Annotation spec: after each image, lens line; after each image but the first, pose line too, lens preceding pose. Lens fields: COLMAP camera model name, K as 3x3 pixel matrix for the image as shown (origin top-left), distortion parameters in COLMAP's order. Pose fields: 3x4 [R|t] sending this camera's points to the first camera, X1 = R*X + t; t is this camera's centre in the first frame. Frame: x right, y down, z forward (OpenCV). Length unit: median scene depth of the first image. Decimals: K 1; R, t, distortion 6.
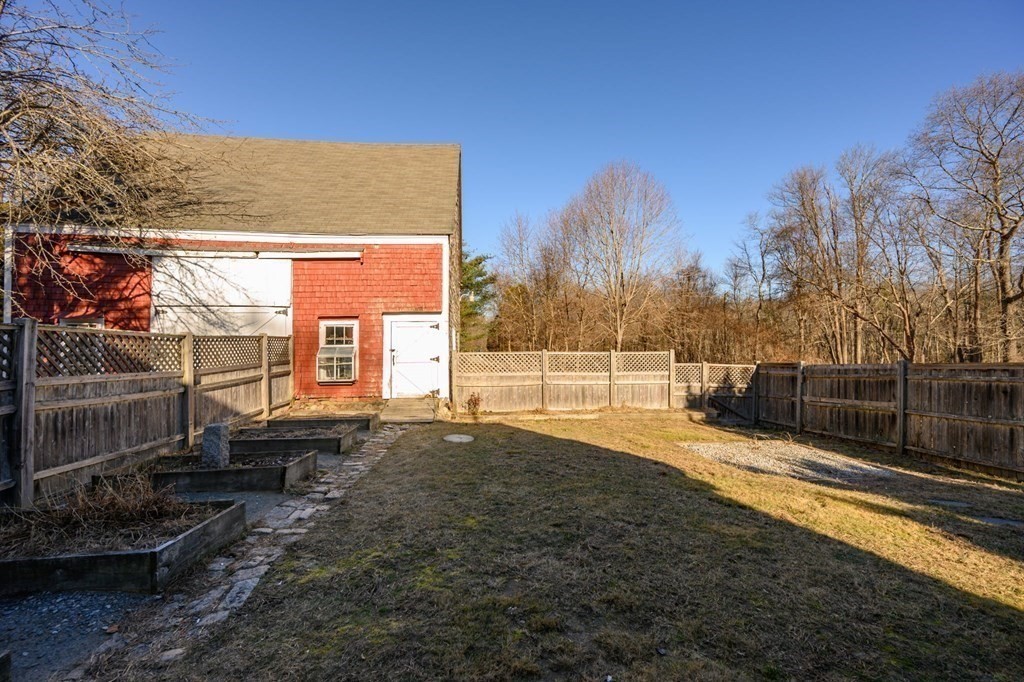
lens RADIAL K [[439.4, 0, 504.7], [0, 439.4, 341.9], [0, 0, 1]] dist [0.001088, 0.000478]
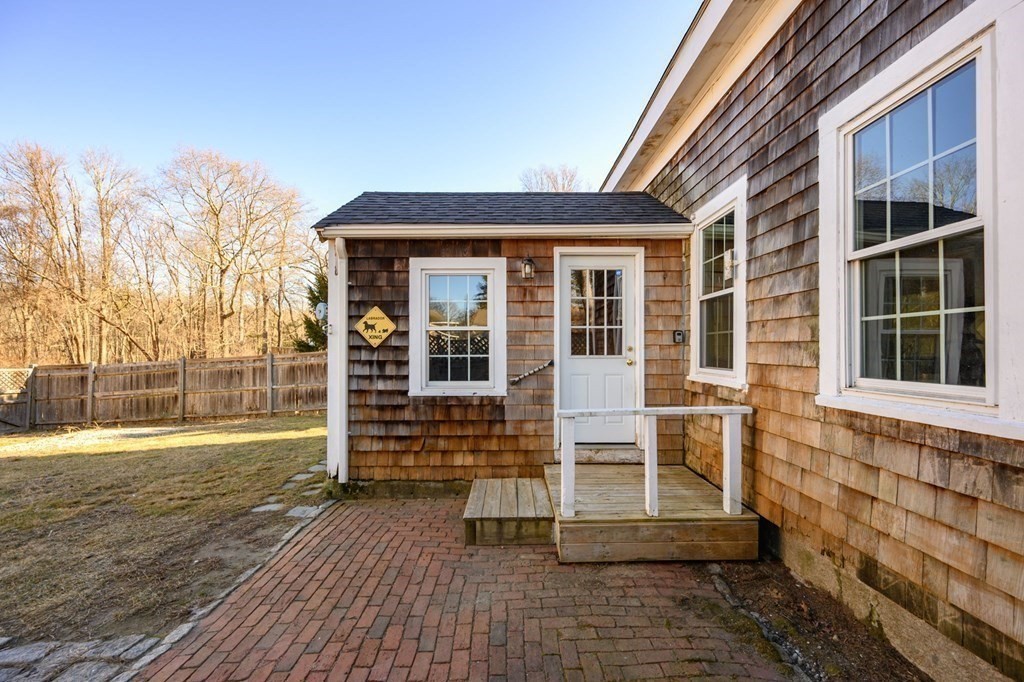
lens RADIAL K [[439.4, 0, 504.7], [0, 439.4, 341.9], [0, 0, 1]] dist [0.001088, 0.000478]
pose [[0.138813, 0.014432, 0.990213, -0.132375], [-0.004375, 0.999893, -0.013960, 0.001893], [-0.990309, -0.002394, 0.138862, -0.088365]]
